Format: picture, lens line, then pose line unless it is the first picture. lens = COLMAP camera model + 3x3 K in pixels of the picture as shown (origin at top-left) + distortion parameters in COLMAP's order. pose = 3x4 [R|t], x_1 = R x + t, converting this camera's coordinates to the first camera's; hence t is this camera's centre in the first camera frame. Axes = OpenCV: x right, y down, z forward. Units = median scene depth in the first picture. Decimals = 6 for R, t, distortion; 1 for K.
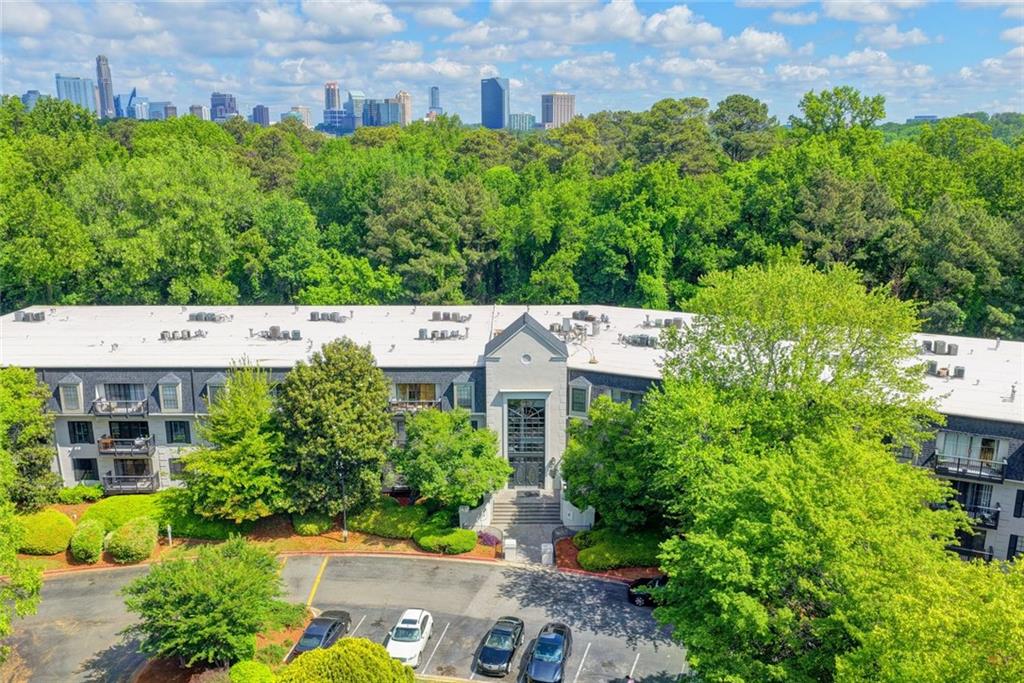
lens RADIAL K [[830.1, 0, 520.7], [0, 830.1, 340.9], [0, 0, 1]] dist [-0.026995, 0.045432]
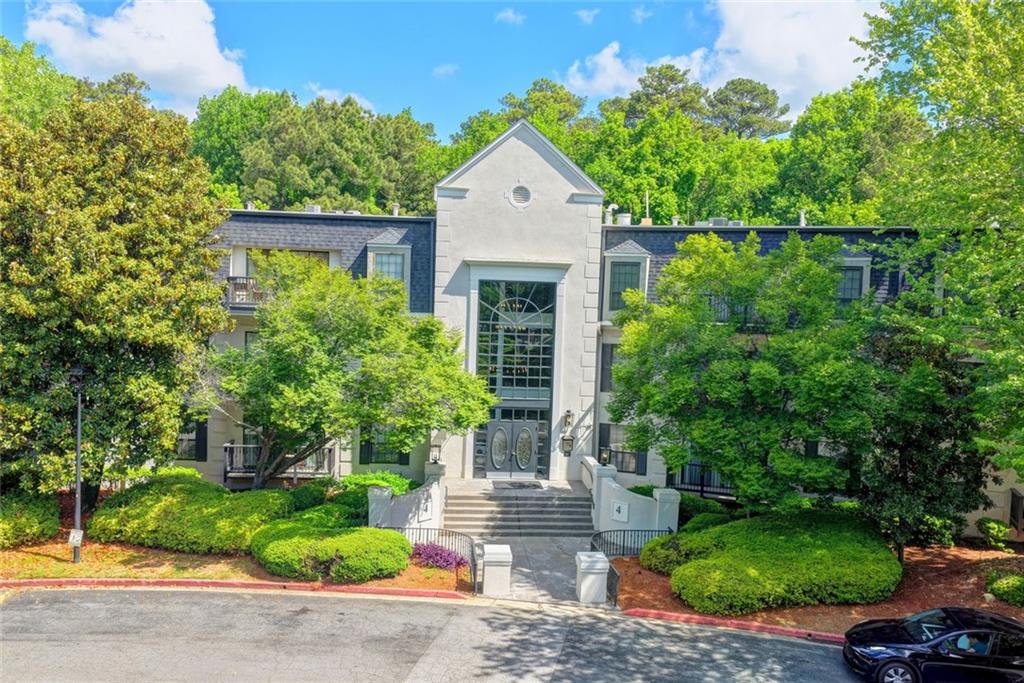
lens RADIAL K [[830.1, 0, 517.8], [0, 830.1, 347.2], [0, 0, 1]] dist [-0.026995, 0.045432]
pose [[0.994476, 0.031780, 0.100039, -0.043695], [-0.012361, 0.981891, -0.189044, 0.214011], [-0.104235, 0.186763, 0.976860, 0.570914]]
